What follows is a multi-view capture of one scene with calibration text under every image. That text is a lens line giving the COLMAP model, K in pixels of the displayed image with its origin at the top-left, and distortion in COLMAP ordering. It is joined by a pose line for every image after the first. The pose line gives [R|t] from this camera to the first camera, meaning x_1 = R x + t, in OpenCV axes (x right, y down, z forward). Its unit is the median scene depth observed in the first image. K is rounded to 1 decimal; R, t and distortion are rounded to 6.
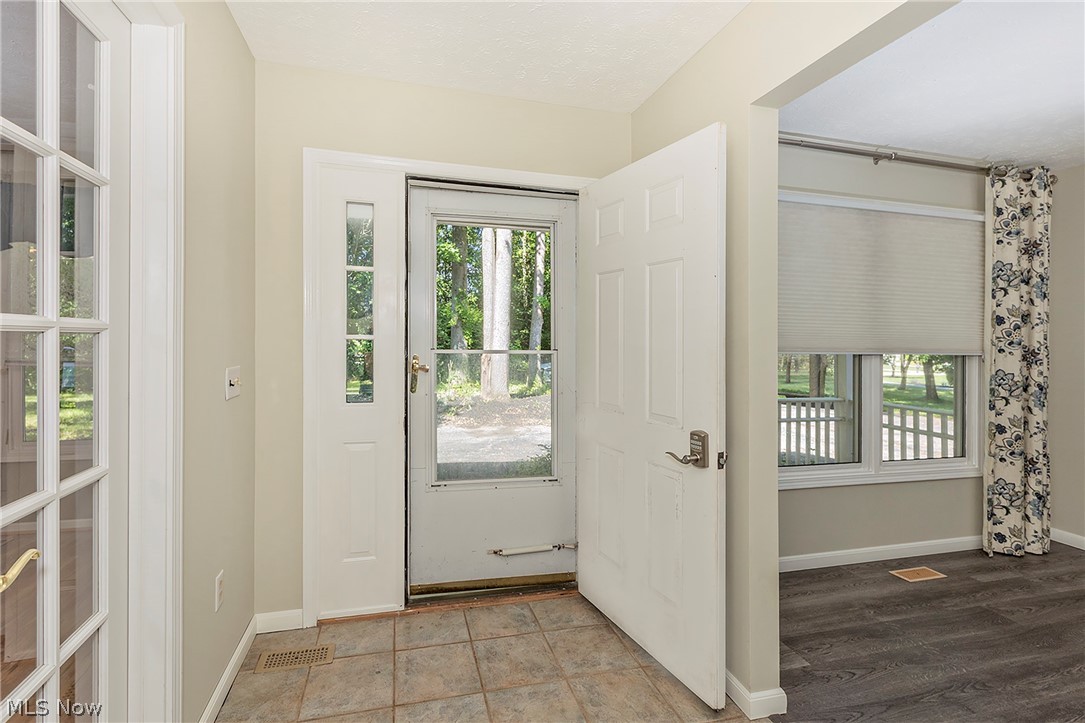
lens RADIAL K [[504.2, 0, 543.9], [0, 504.2, 360.2], [0, 0, 1]] dist [0.005267, -0.001944]
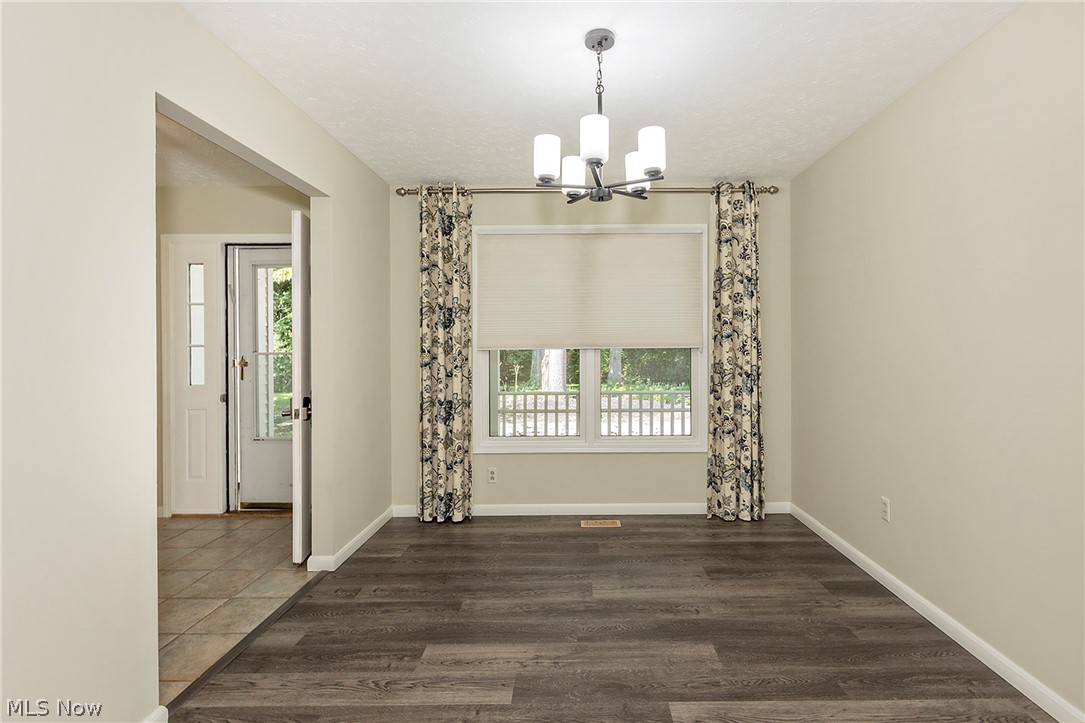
lens RADIAL K [[504.2, 0, 543.5], [0, 504.2, 354.9], [0, 0, 1]] dist [0.005267, -0.001944]
pose [[0.966625, -0.016219, -0.255683, 0.945445], [0.017474, 0.999844, 0.002637, -0.002112], [0.255600, -0.007017, 0.966757, -0.251179]]
